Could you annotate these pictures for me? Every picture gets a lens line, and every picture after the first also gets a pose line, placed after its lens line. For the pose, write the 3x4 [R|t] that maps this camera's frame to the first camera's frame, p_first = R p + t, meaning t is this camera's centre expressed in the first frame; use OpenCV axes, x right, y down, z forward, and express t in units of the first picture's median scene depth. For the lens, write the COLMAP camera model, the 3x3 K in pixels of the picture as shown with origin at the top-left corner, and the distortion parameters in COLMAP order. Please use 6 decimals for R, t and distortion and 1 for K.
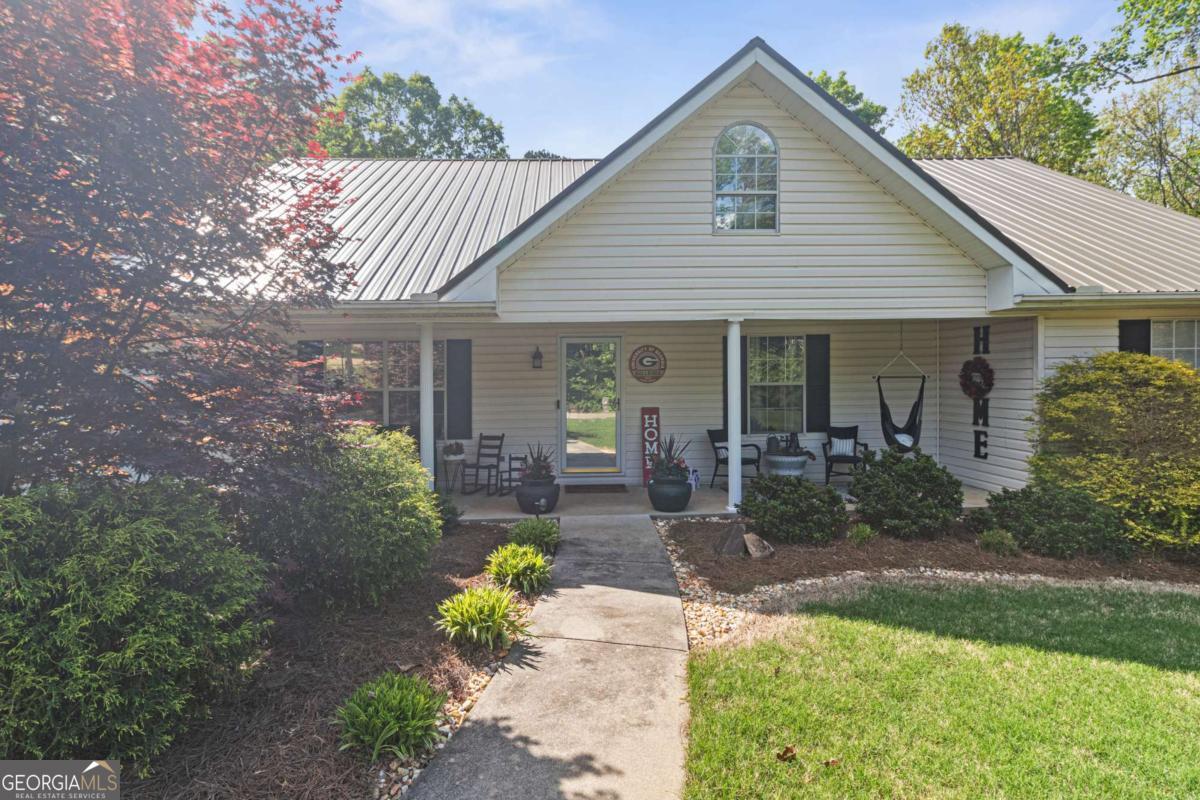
lens RADIAL K [[555.5, 0, 597.5], [0, 555.5, 386.8], [0, 0, 1]] dist [0.002786, 0.000384]
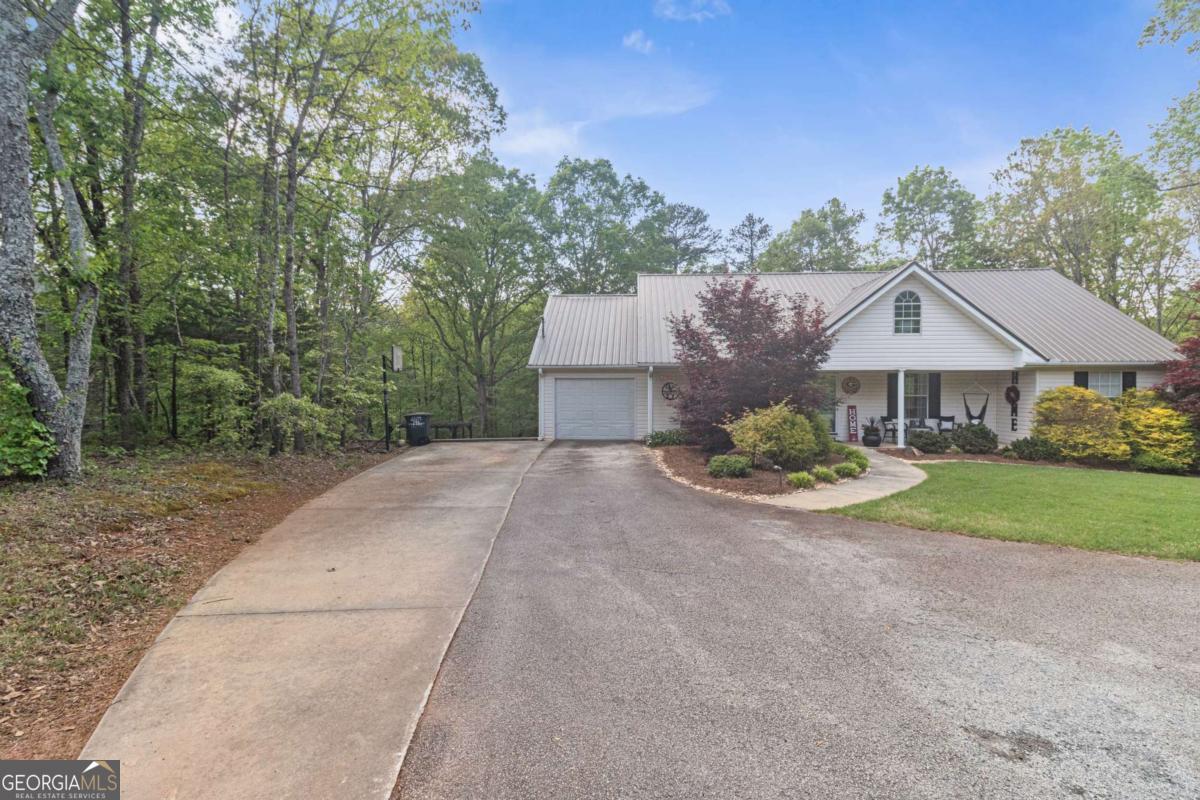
lens RADIAL K [[555.5, 0, 597.5], [0, 555.5, 386.8], [0, 0, 1]] dist [0.002786, 0.000384]
pose [[0.992078, 0.012050, -0.125048, -0.703877], [-0.013302, 0.999869, -0.009182, -0.004855], [0.124921, 0.010772, 0.992108, -1.452371]]
